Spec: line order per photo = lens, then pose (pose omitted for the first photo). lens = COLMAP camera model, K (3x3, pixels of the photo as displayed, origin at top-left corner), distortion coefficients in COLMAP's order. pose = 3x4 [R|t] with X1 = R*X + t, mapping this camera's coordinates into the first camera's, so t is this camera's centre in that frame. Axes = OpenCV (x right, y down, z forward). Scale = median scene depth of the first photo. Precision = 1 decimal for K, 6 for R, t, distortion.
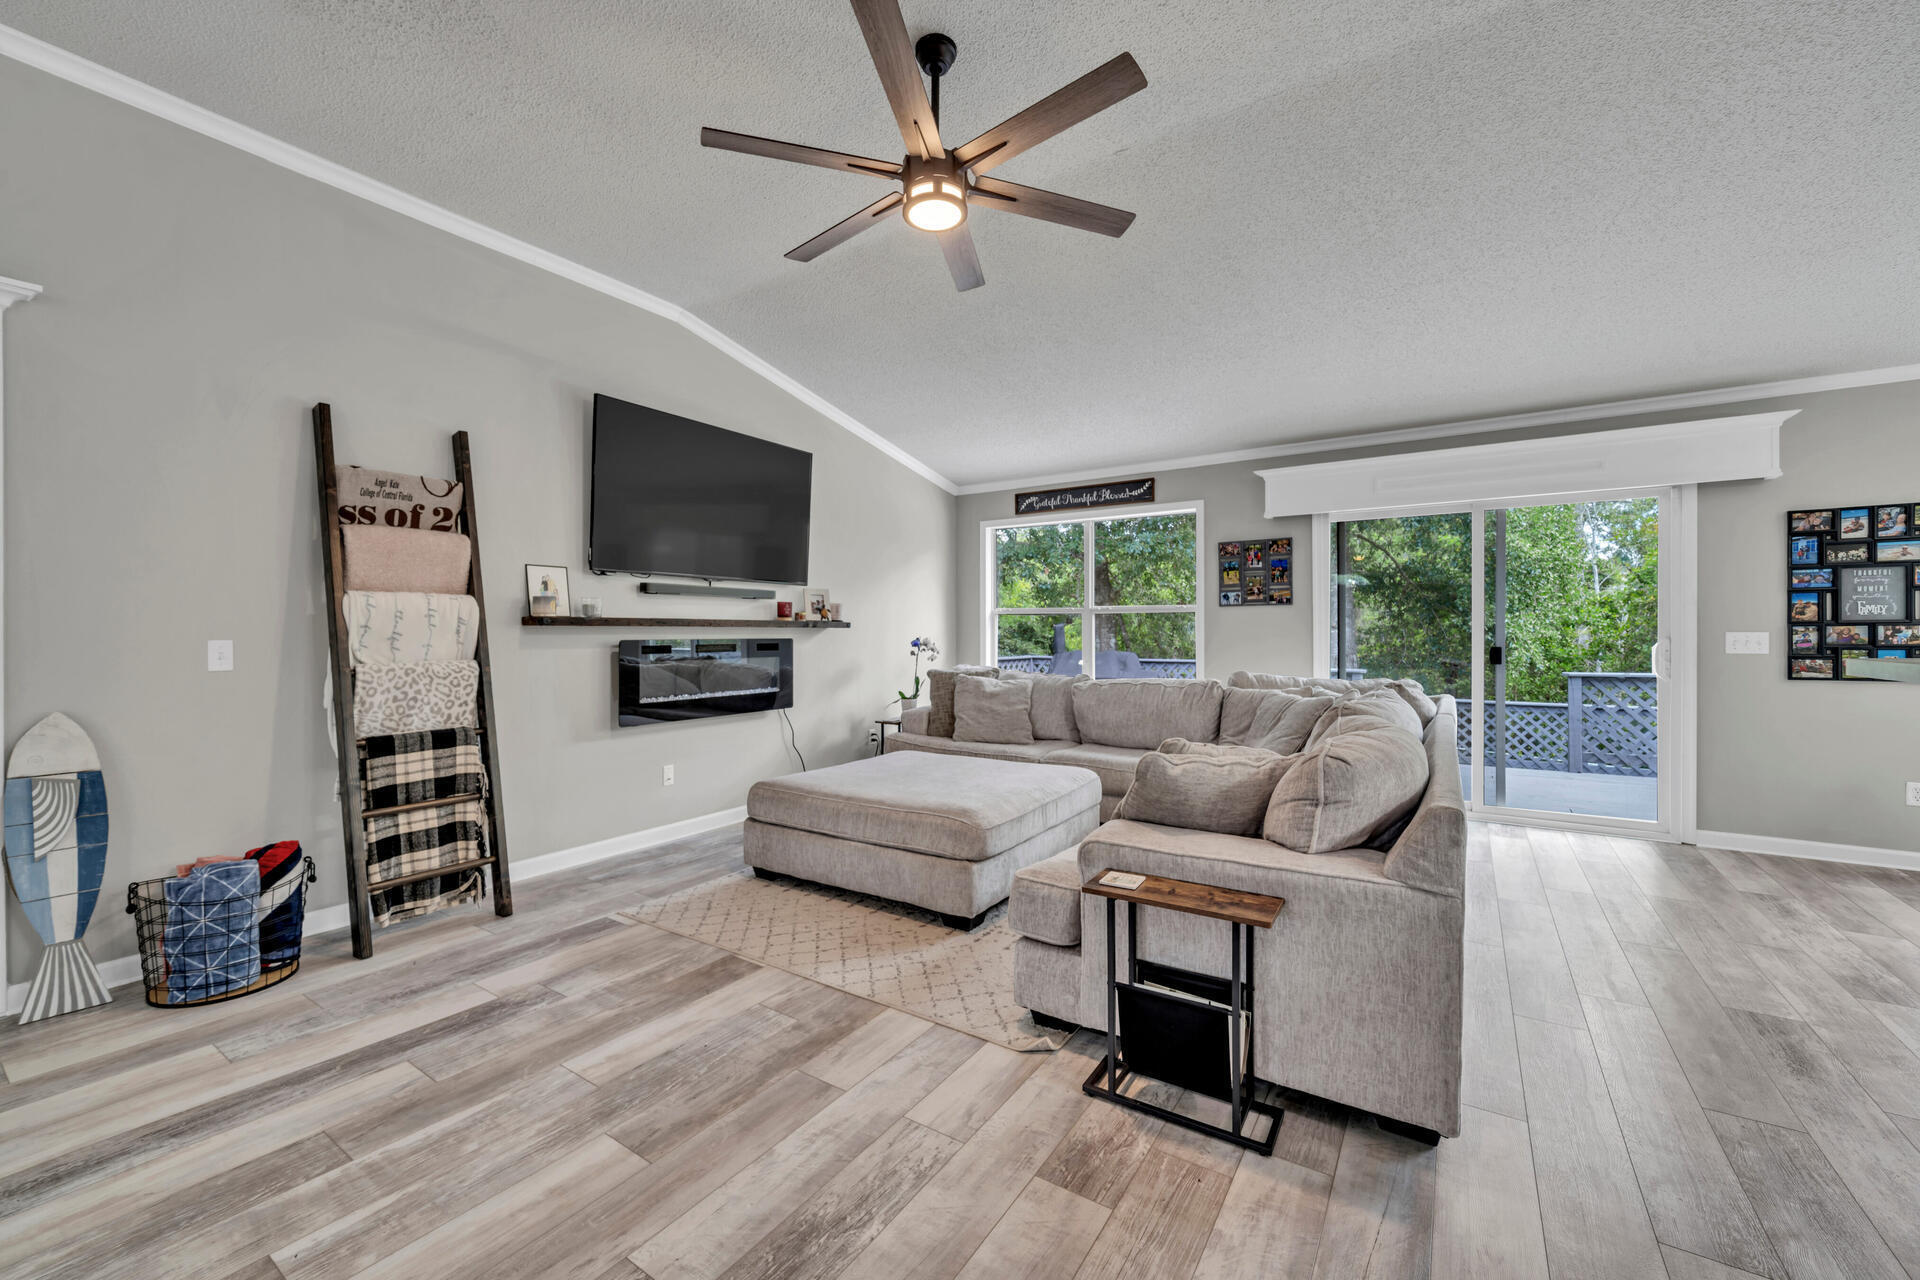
lens RADIAL K [[781.9, 0, 943.2], [0, 781.9, 643.0], [0, 0, 1]] dist [-0.002216, 0.000730]
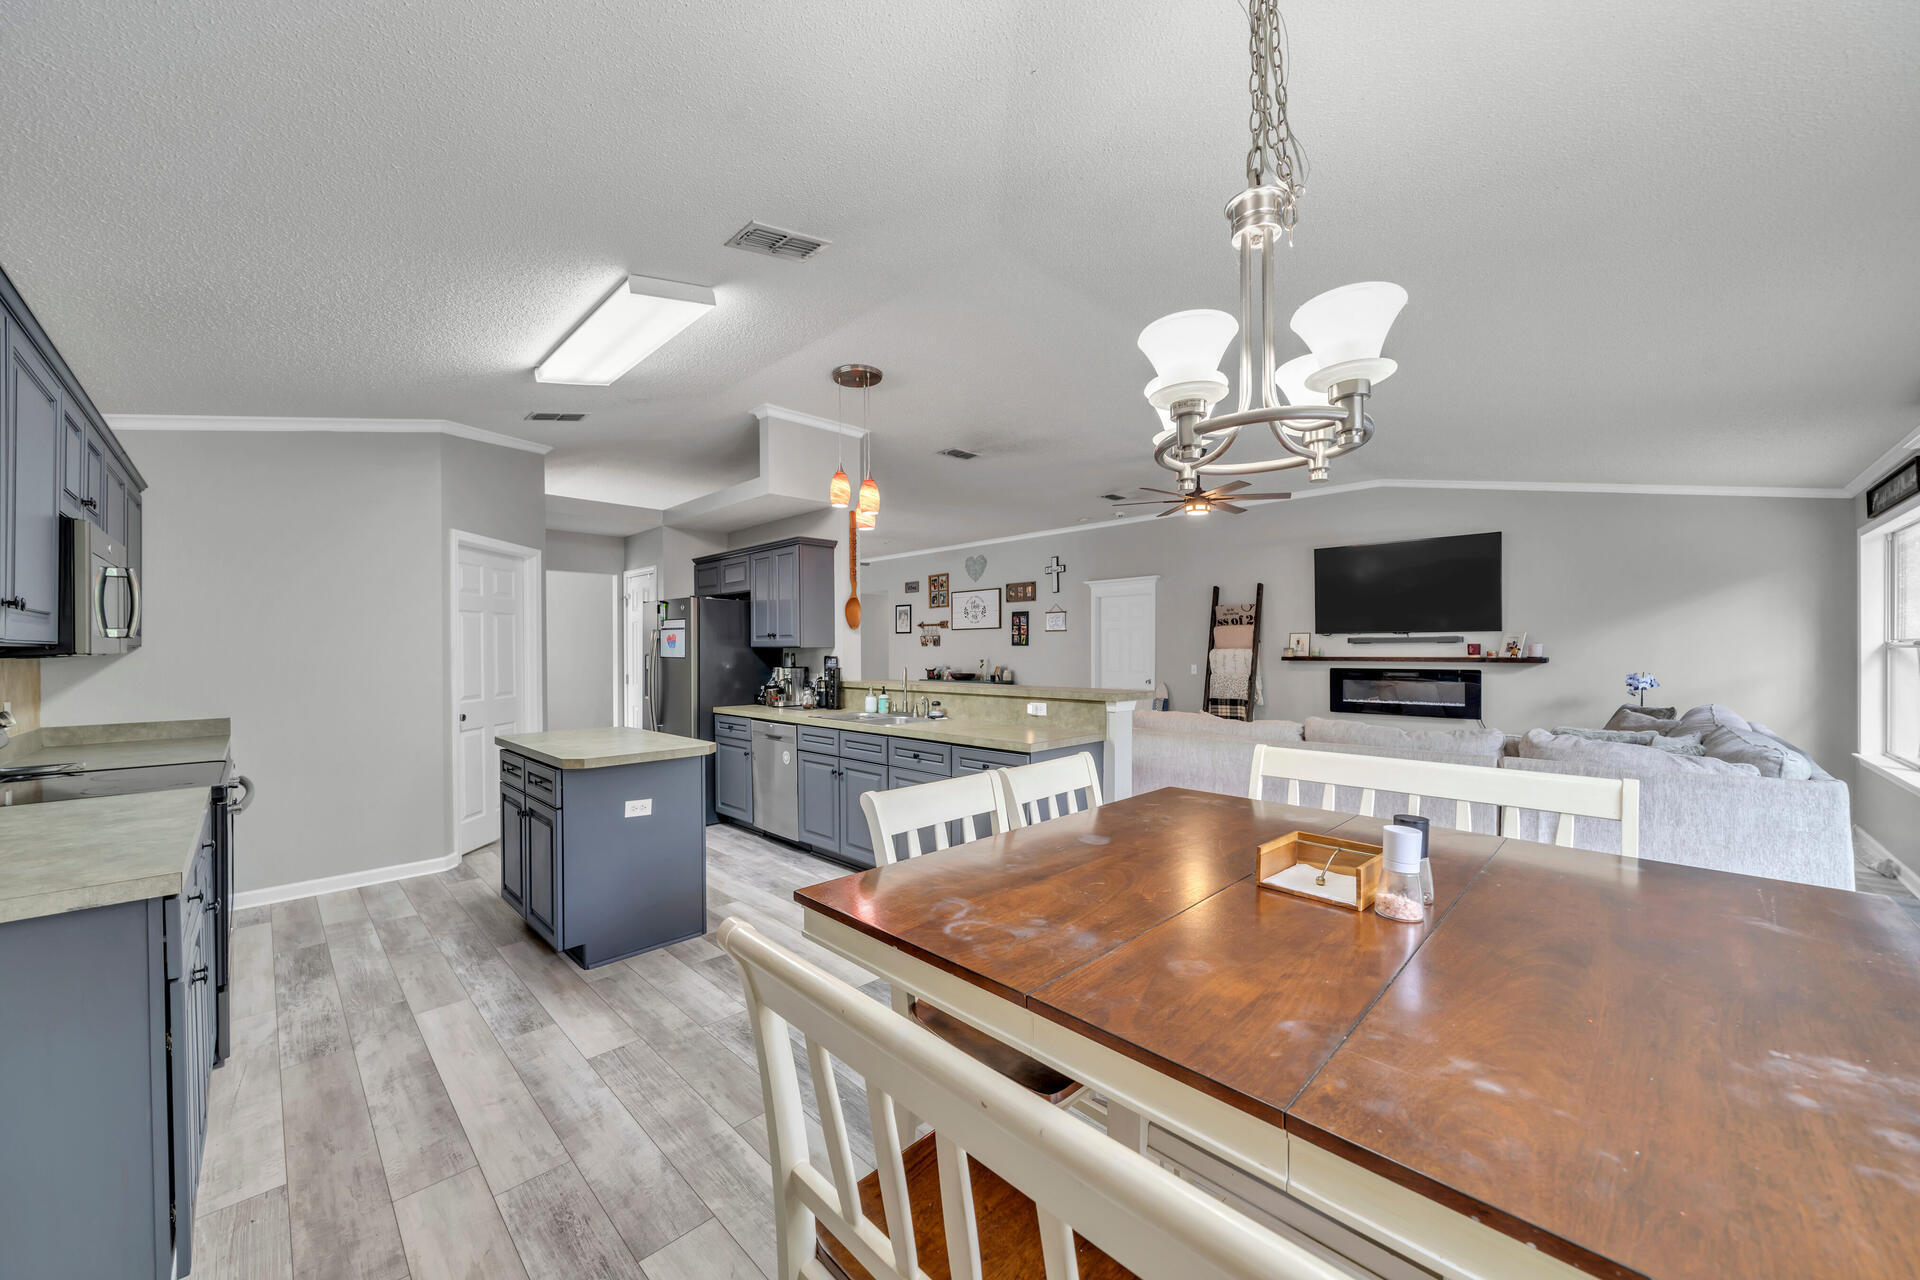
lens RADIAL K [[718.8, 0, 959.9], [0, 718.8, 649.9], [0, 0, 1]] dist [-0.000896, -0.000023]
pose [[-0.202487, 0.005554, -0.979269, 1.269509], [-0.006718, 0.999953, 0.007061, -0.045648], [0.979262, 0.008008, -0.202440, 0.361750]]
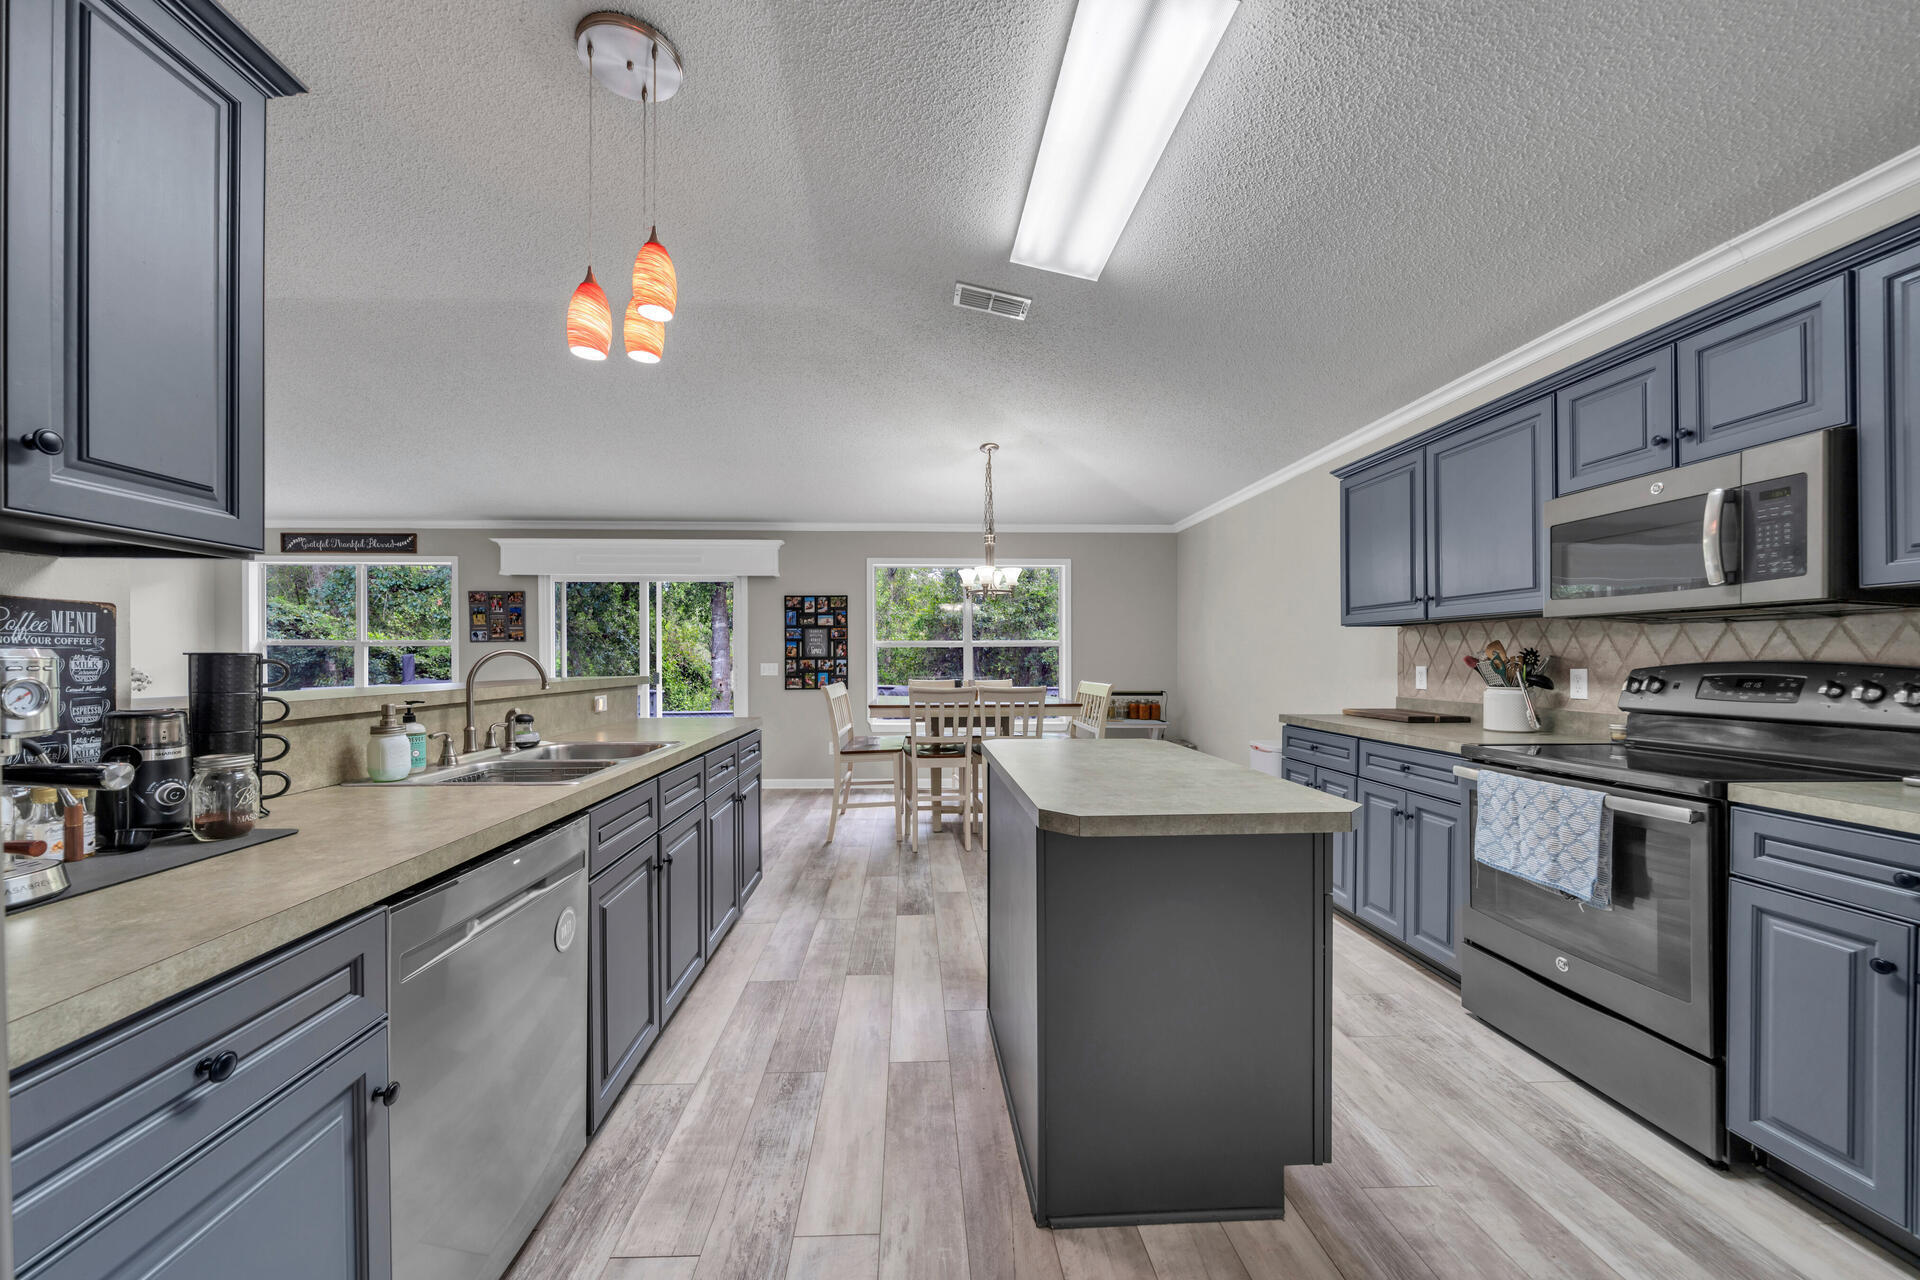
lens RADIAL K [[718.8, 0, 946.7], [0, 718.8, 659.4], [0, 0, 1]] dist [-0.000896, -0.000023]
pose [[0.805531, 0.002292, 0.592549, 0.304452], [0.005677, 0.999917, -0.011586, -0.000456], [-0.592527, 0.012696, 0.805451, -0.416277]]
